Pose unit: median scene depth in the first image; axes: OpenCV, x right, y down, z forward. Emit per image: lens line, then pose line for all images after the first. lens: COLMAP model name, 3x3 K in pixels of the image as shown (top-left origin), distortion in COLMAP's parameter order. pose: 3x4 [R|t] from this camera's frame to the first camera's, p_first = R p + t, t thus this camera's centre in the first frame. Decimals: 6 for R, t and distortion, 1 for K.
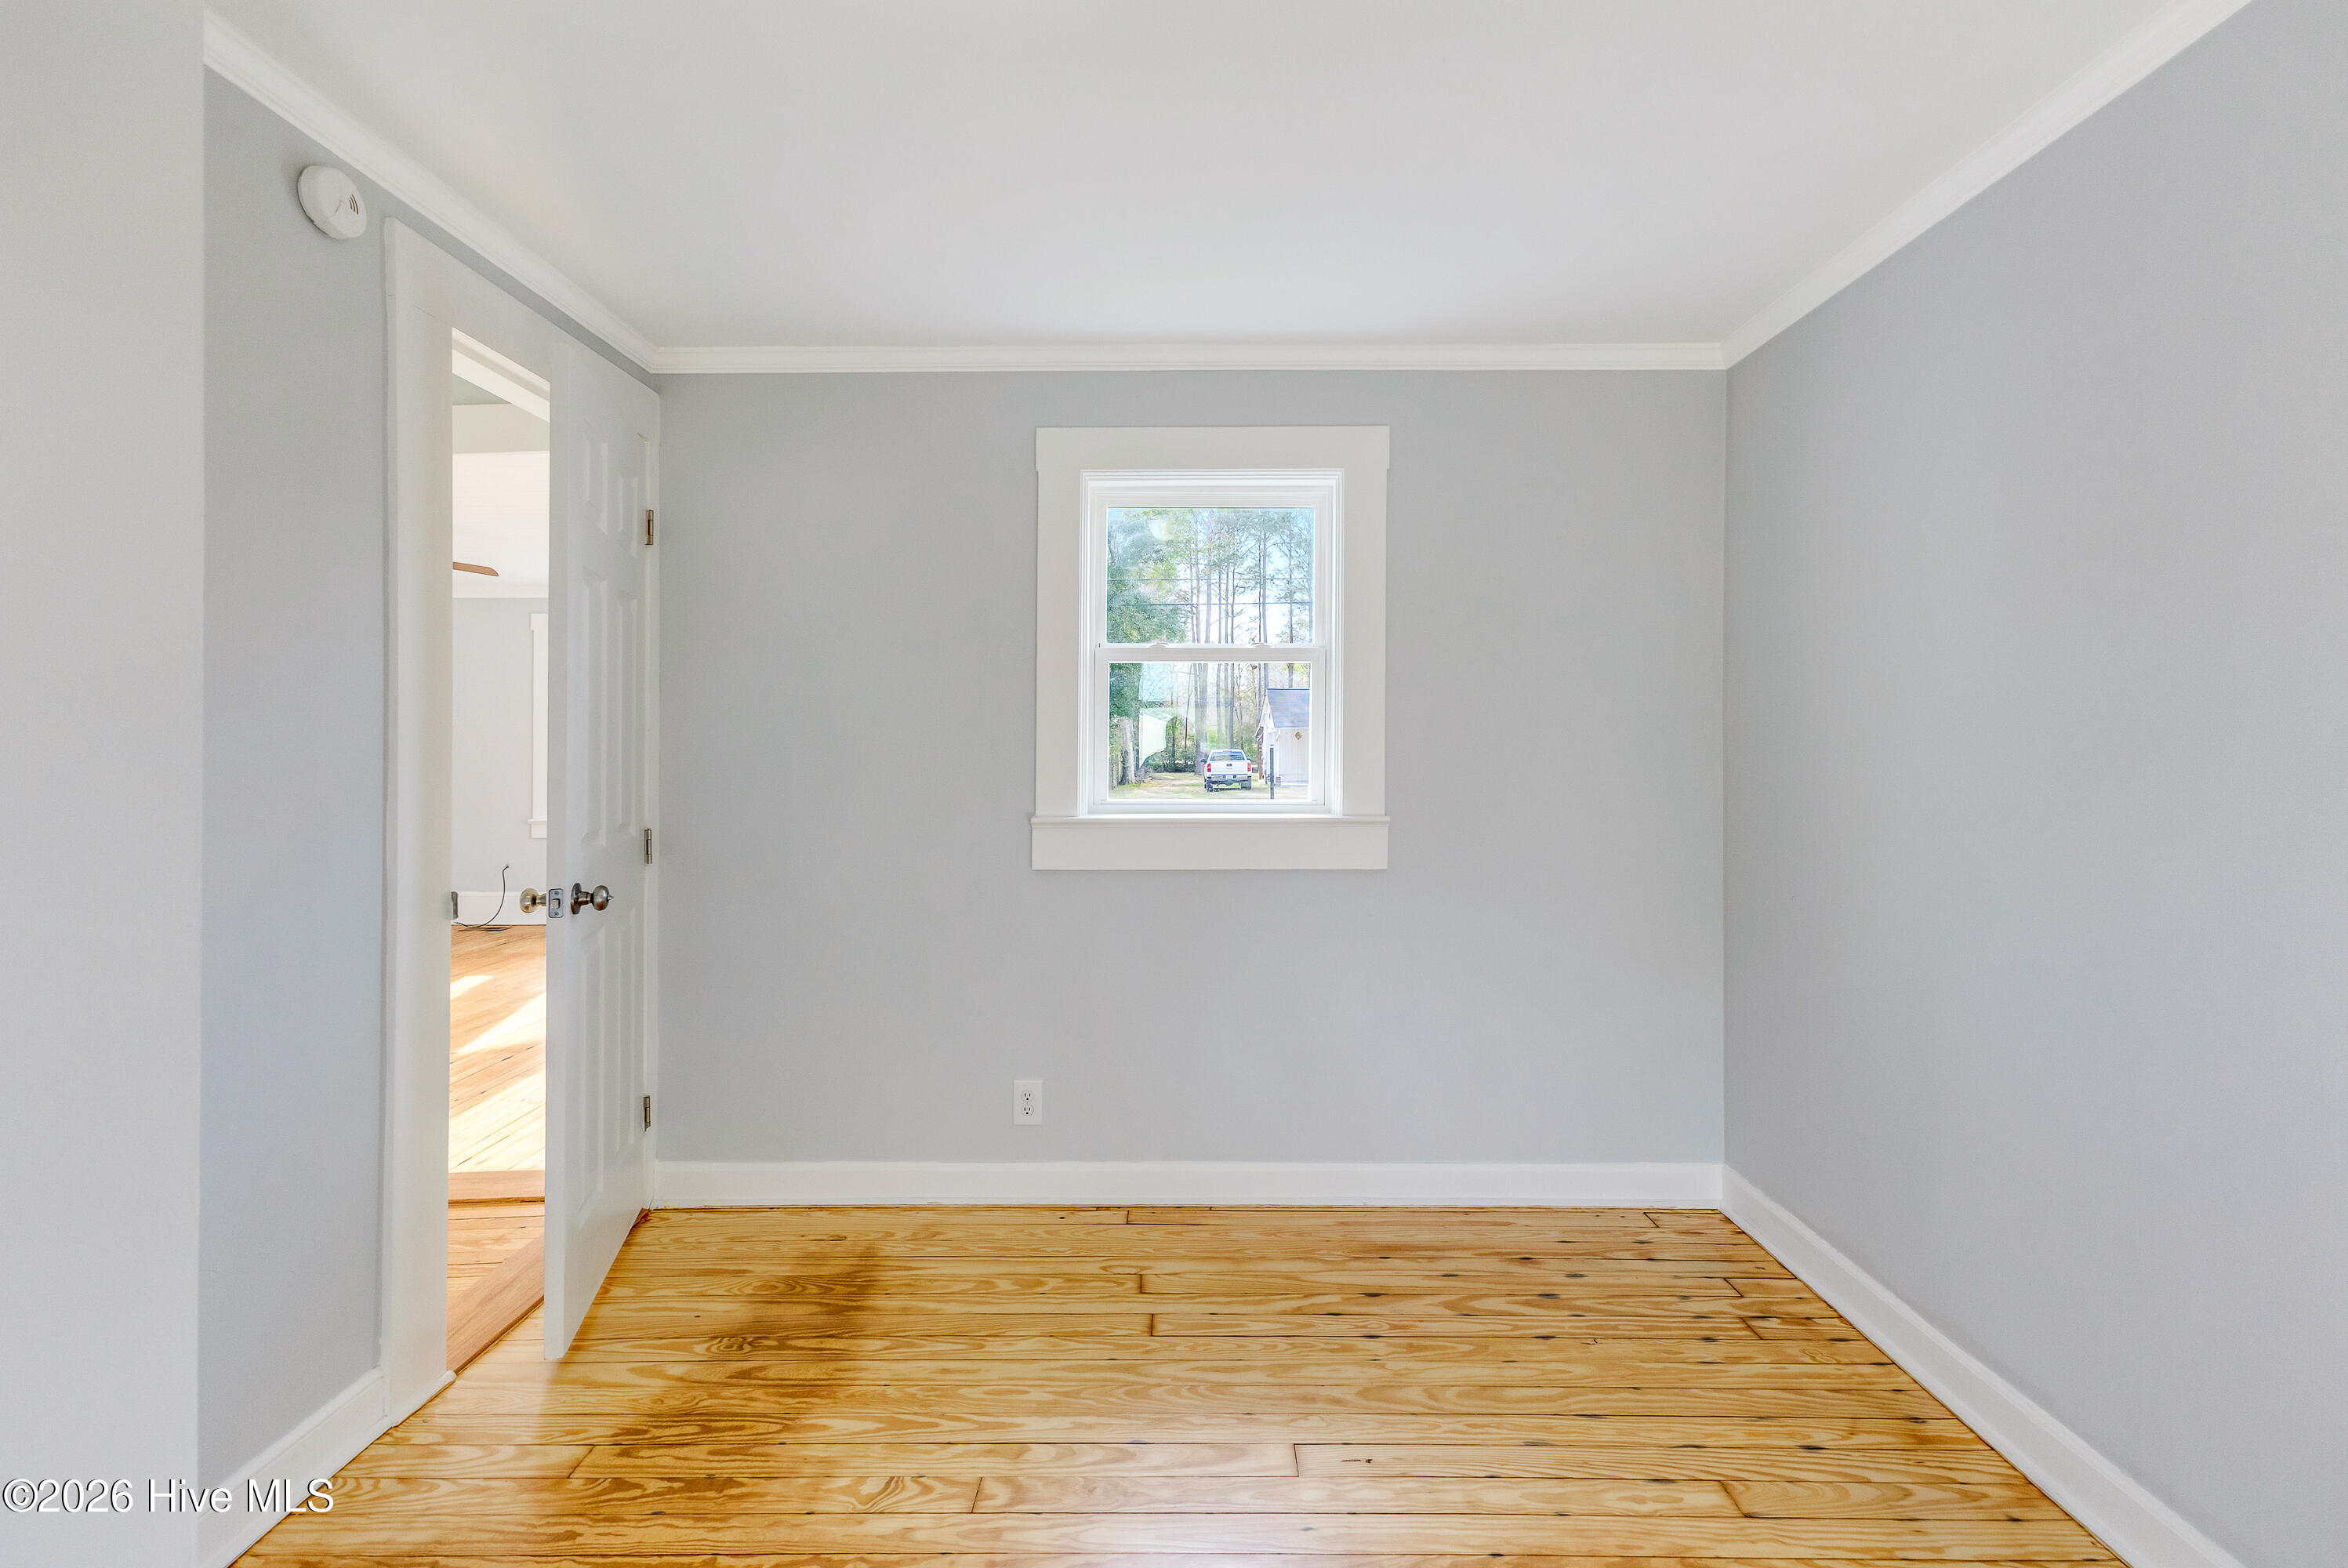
lens RADIAL K [[1027.8, 0, 1181.2], [0, 1027.8, 763.9], [0, 0, 1]] dist [0.001060, -0.000085]
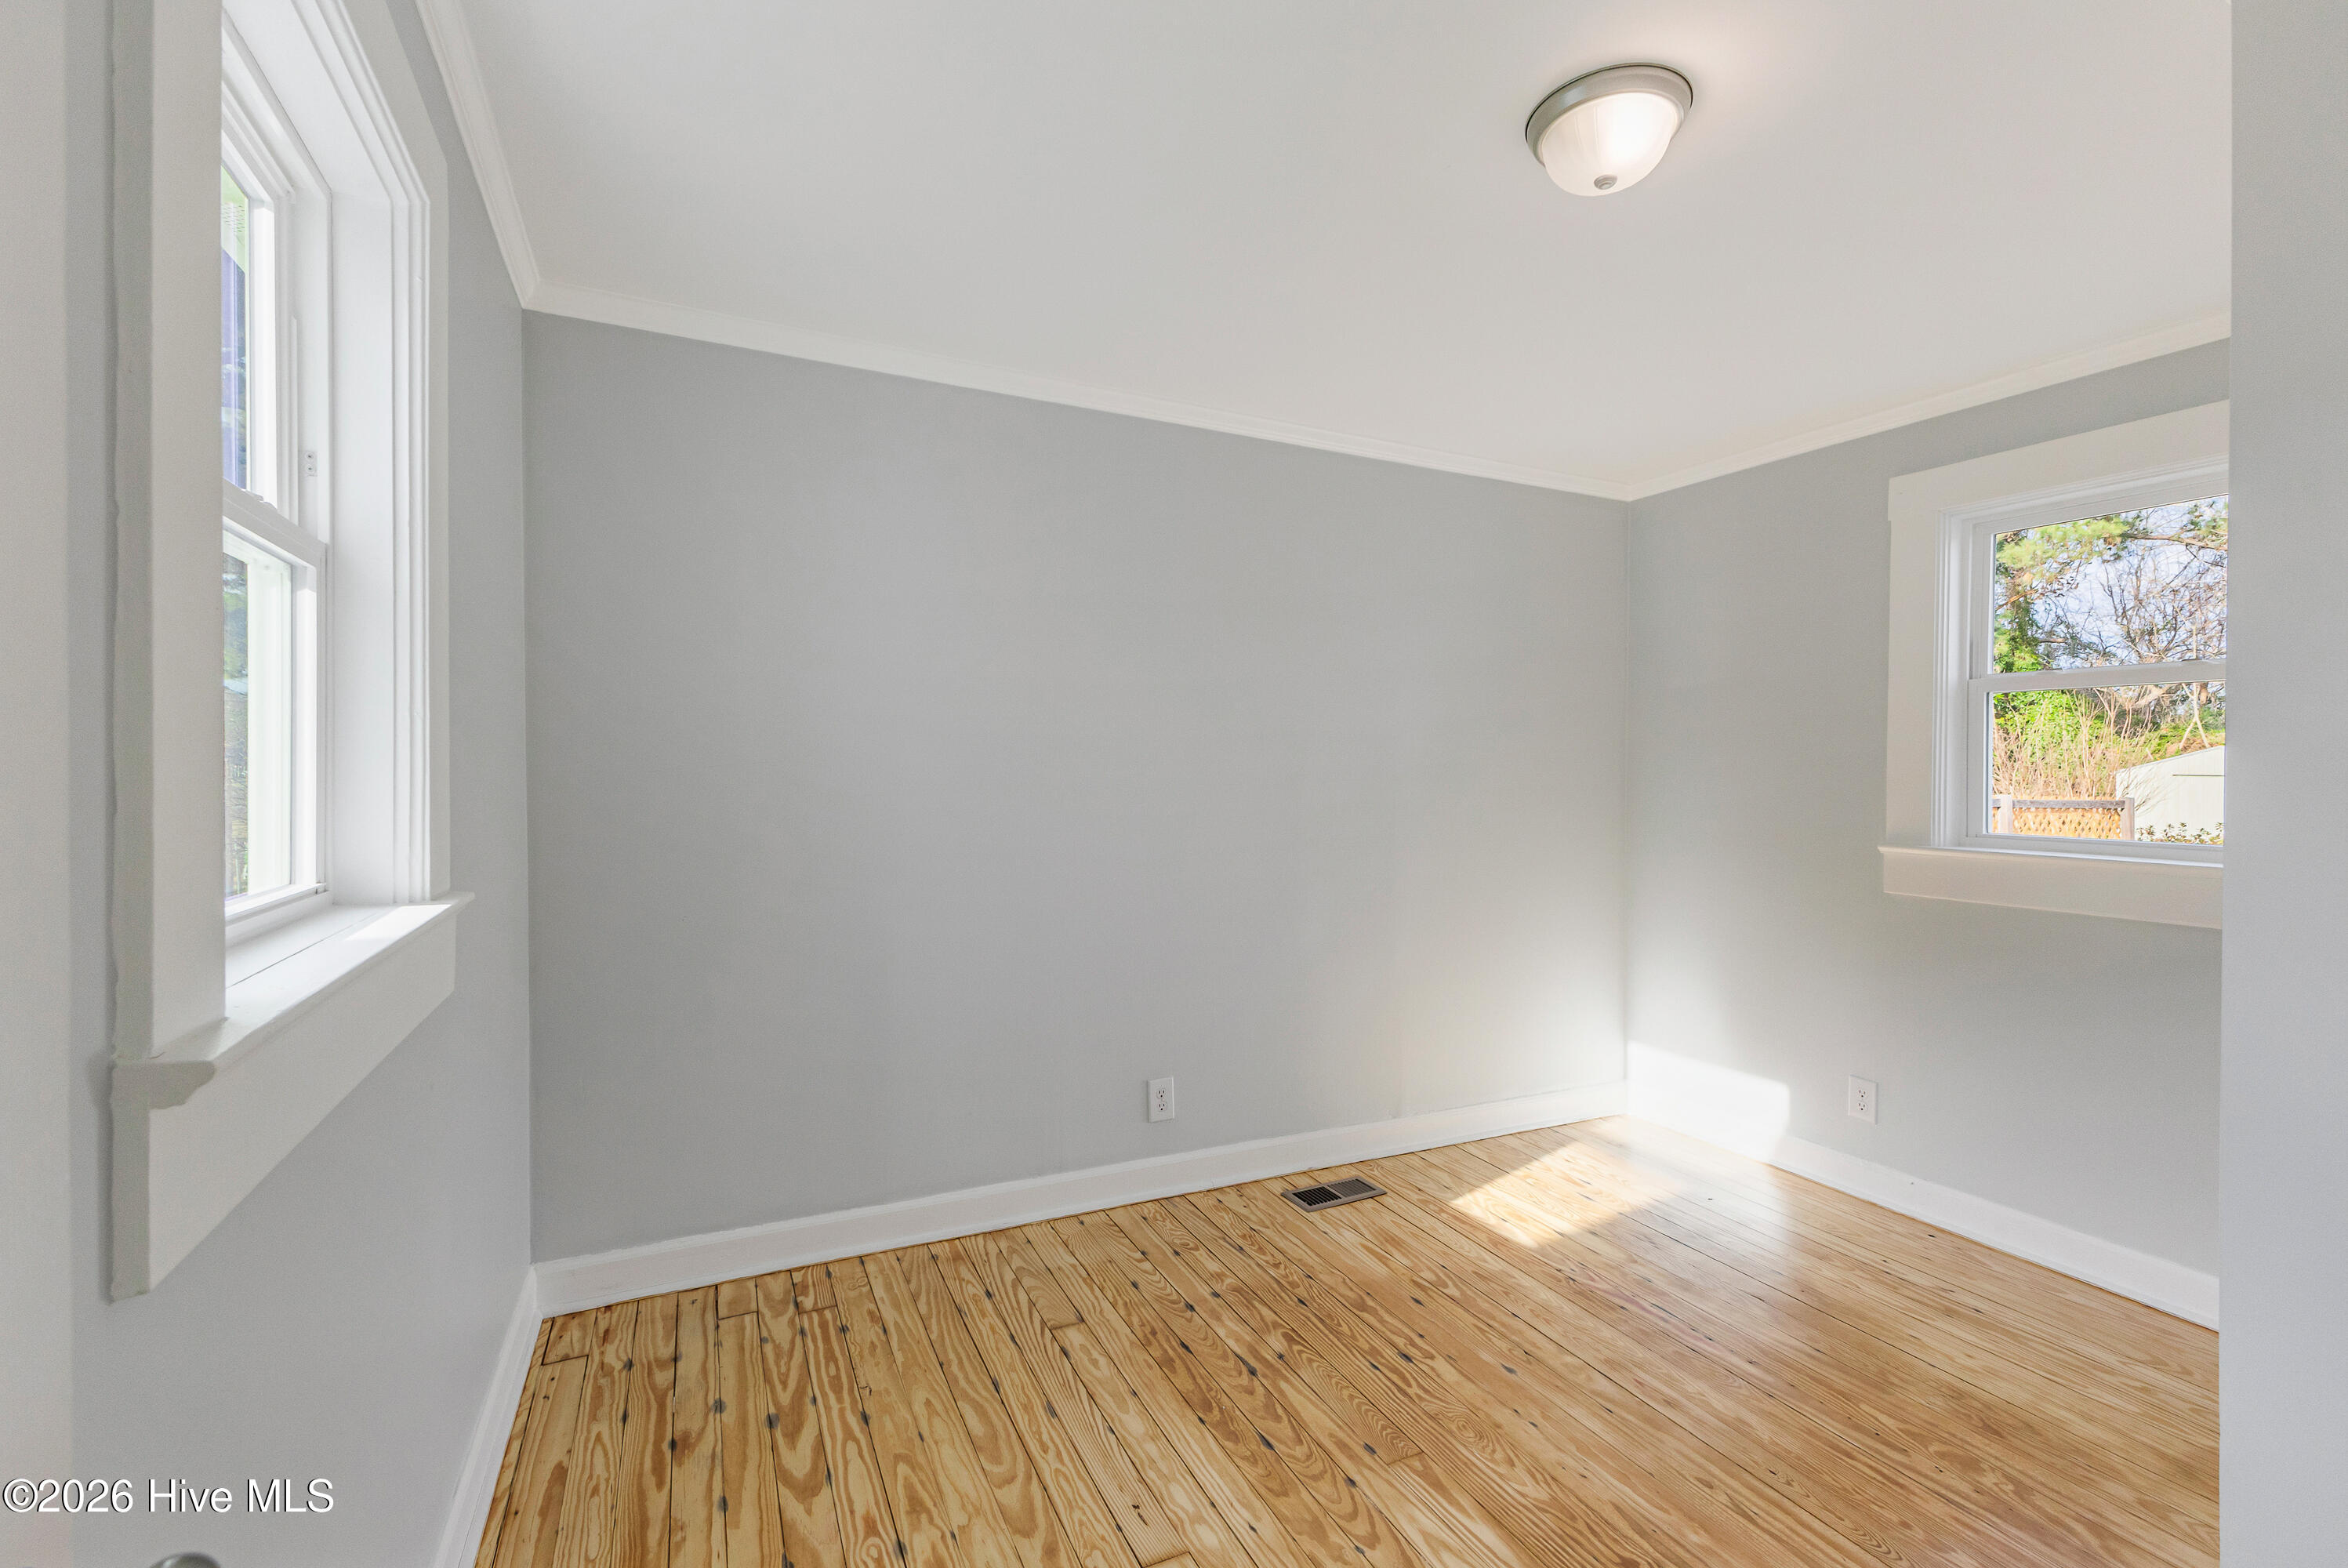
lens RADIAL K [[1027.8, 0, 1181.5], [0, 1027.8, 777.8], [0, 0, 1]] dist [0.001060, -0.000085]
pose [[-0.443181, -0.006952, 0.896405, -0.583390], [0.010464, 0.999862, 0.012928, -0.015127], [-0.896371, 0.015110, -0.443047, 1.154771]]
